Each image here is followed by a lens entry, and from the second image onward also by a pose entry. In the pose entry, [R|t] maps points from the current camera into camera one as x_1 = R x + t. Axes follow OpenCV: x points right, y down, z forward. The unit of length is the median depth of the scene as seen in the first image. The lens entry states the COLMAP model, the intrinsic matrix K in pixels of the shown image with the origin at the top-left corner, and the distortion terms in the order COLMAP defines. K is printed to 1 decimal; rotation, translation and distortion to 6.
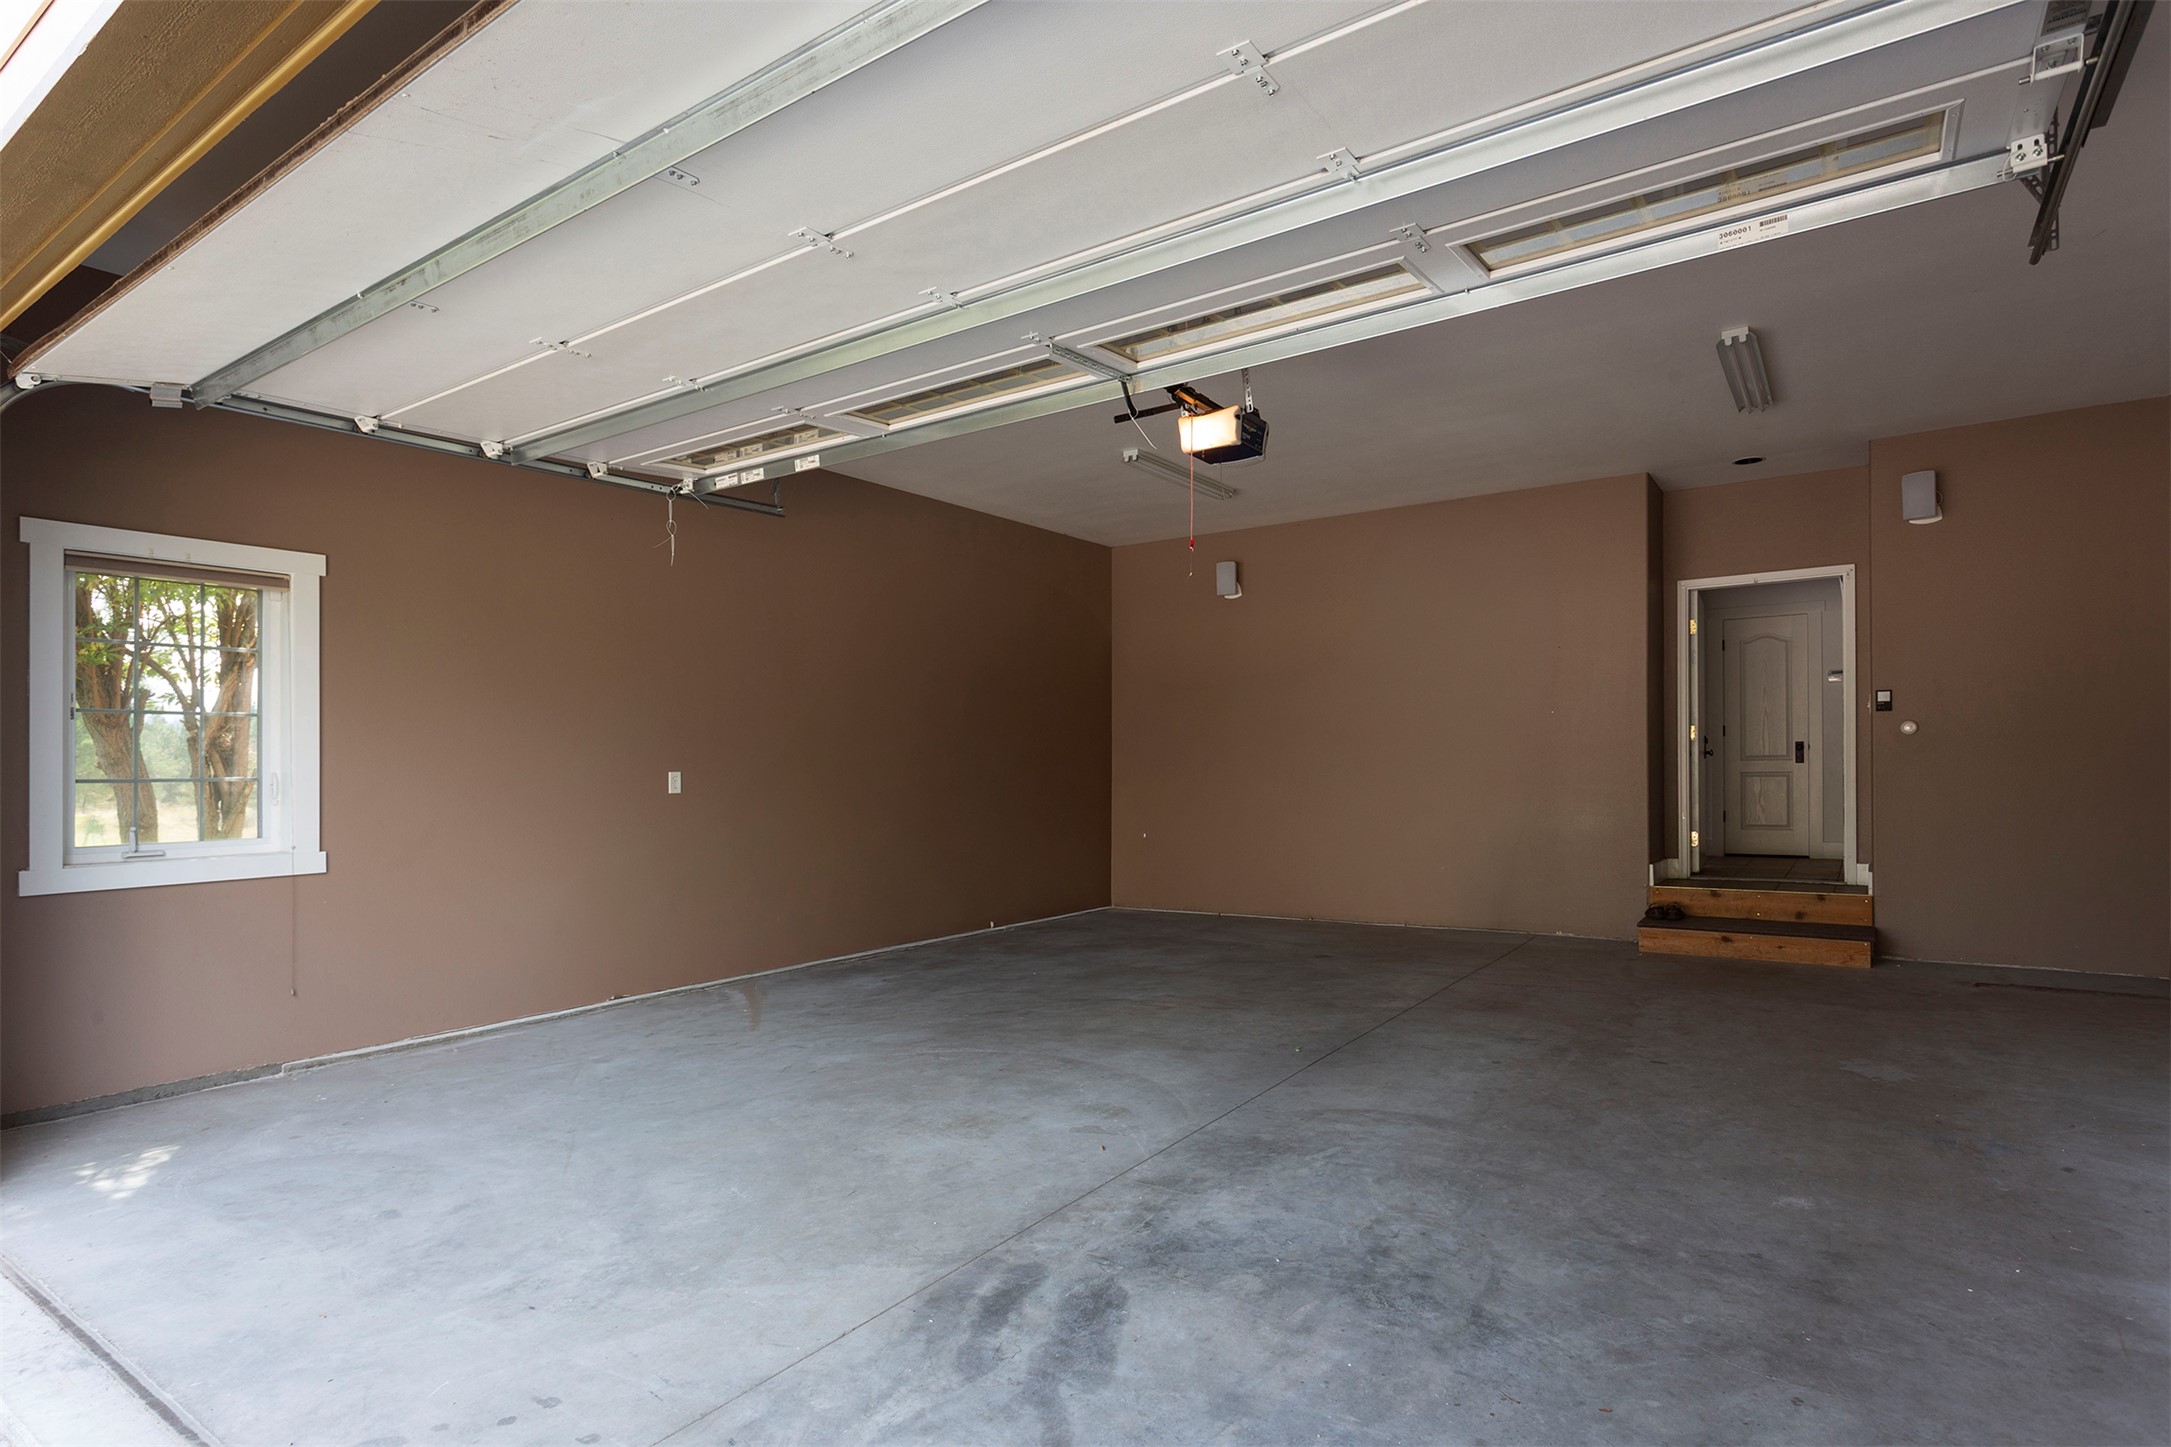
lens RADIAL K [[1116.2, 0, 1089.2], [0, 1116.2, 733.1], [0, 0, 1]] dist [-0.005604, 0.002810]
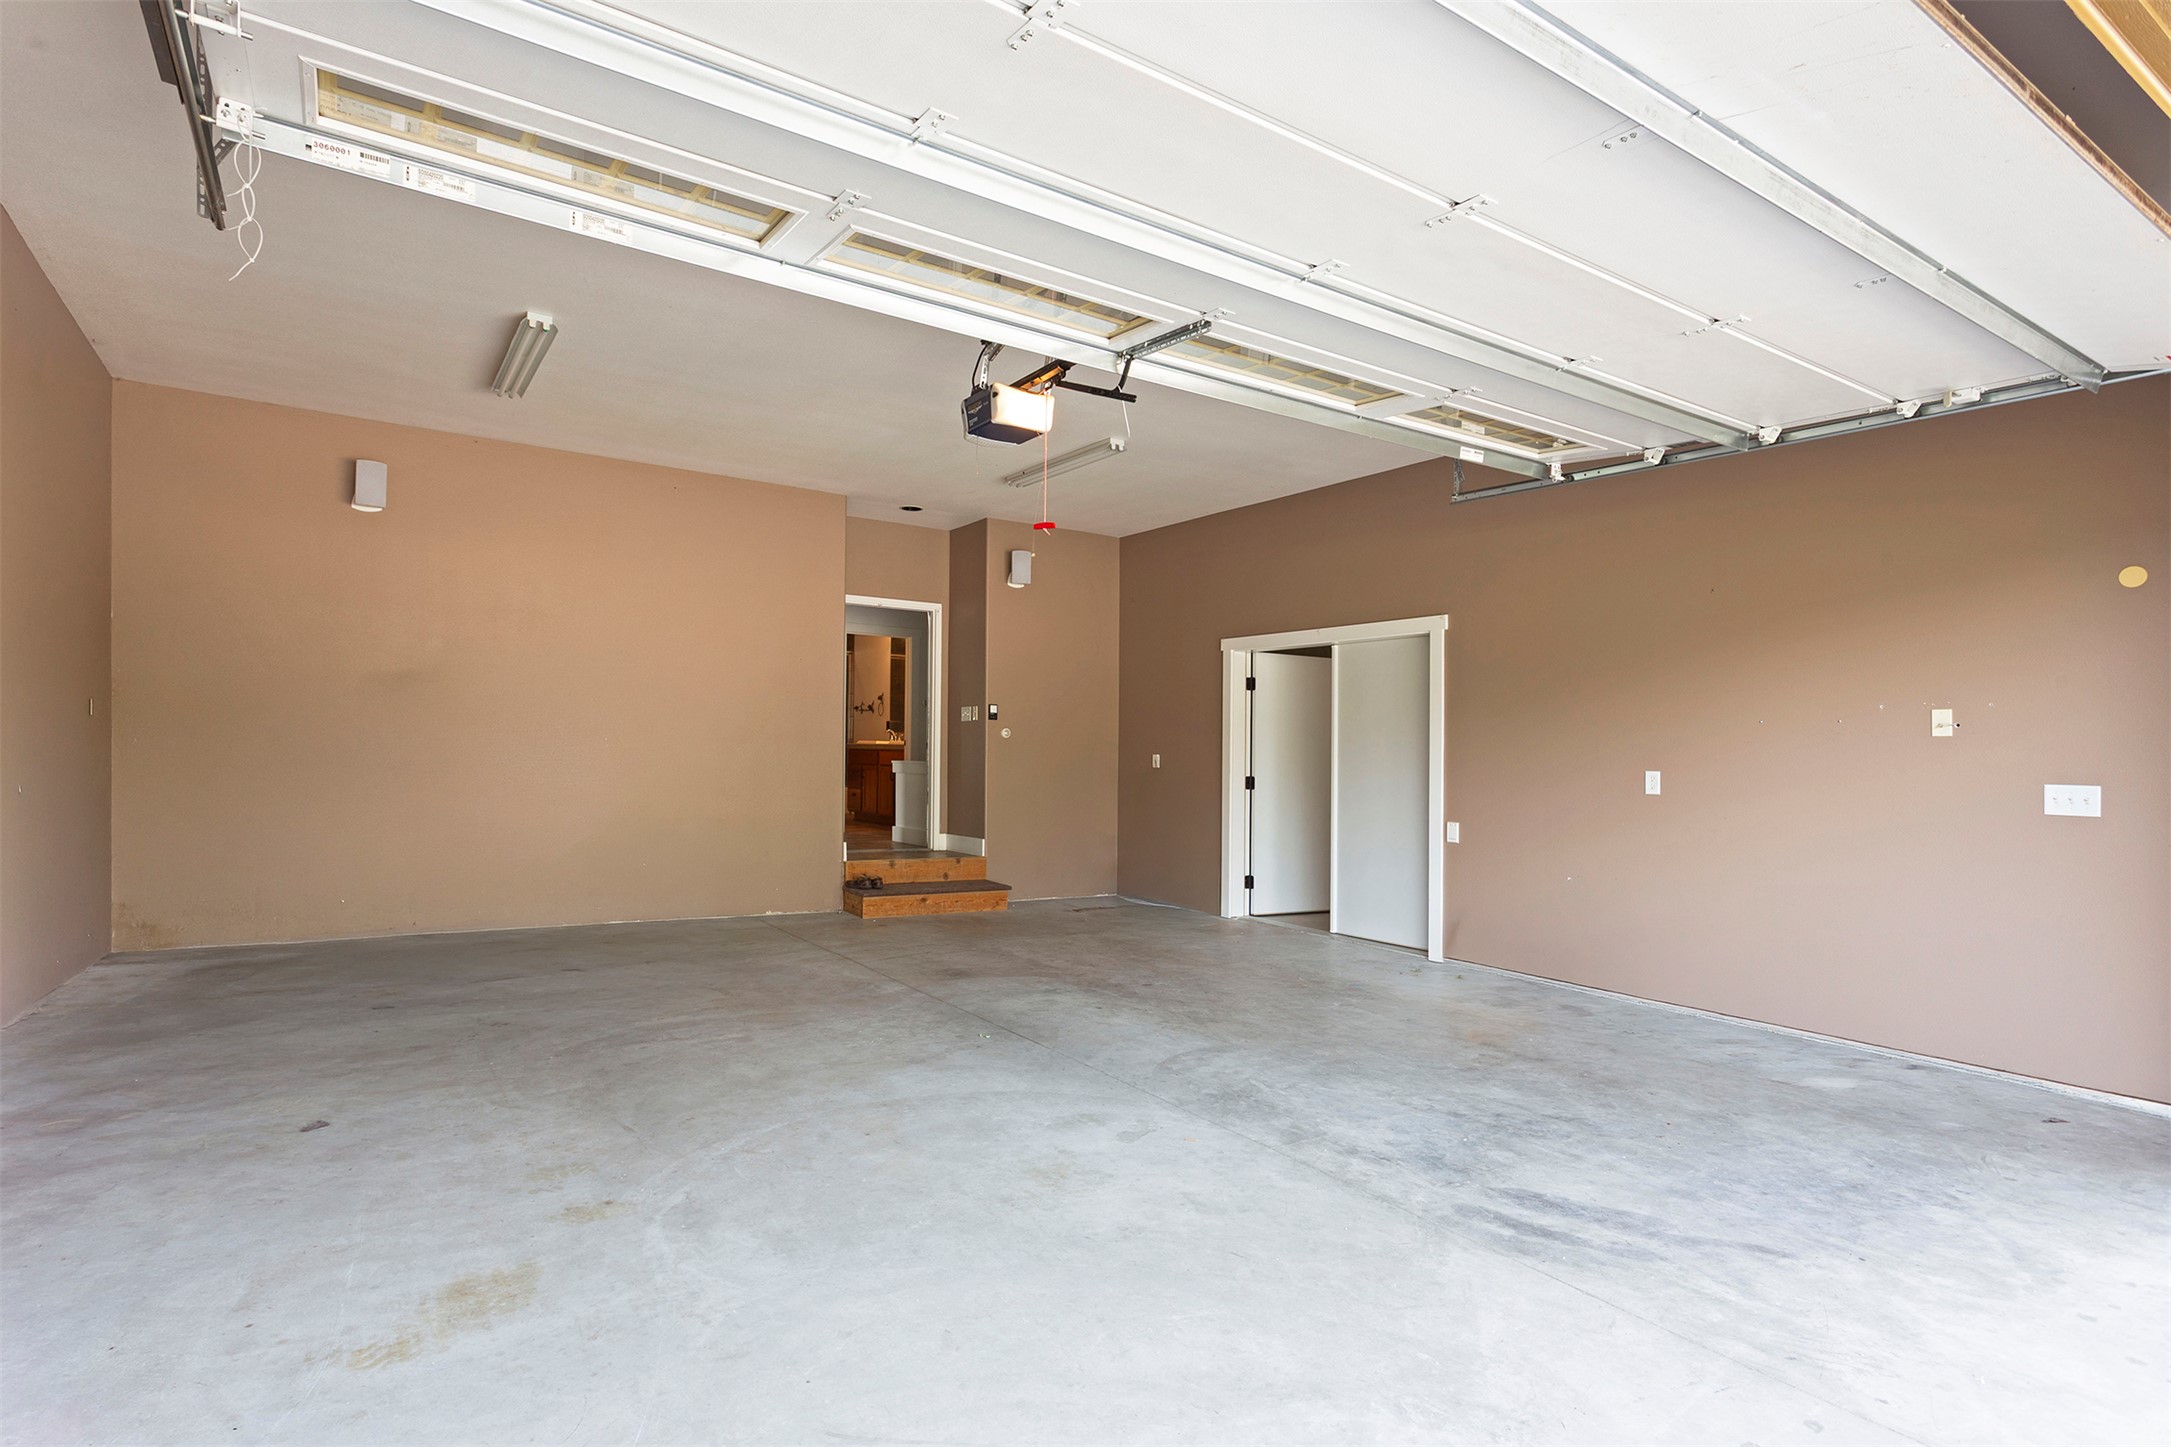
lens RADIAL K [[1116.2, 0, 1085.3], [0, 1116.2, 727.9], [0, 0, 1]] dist [-0.005604, 0.002810]
pose [[0.372757, 0.045654, 0.926805, -1.098854], [-0.058410, 0.997963, -0.025667, 0.038940], [-0.926089, -0.044567, 0.374664, 0.828685]]
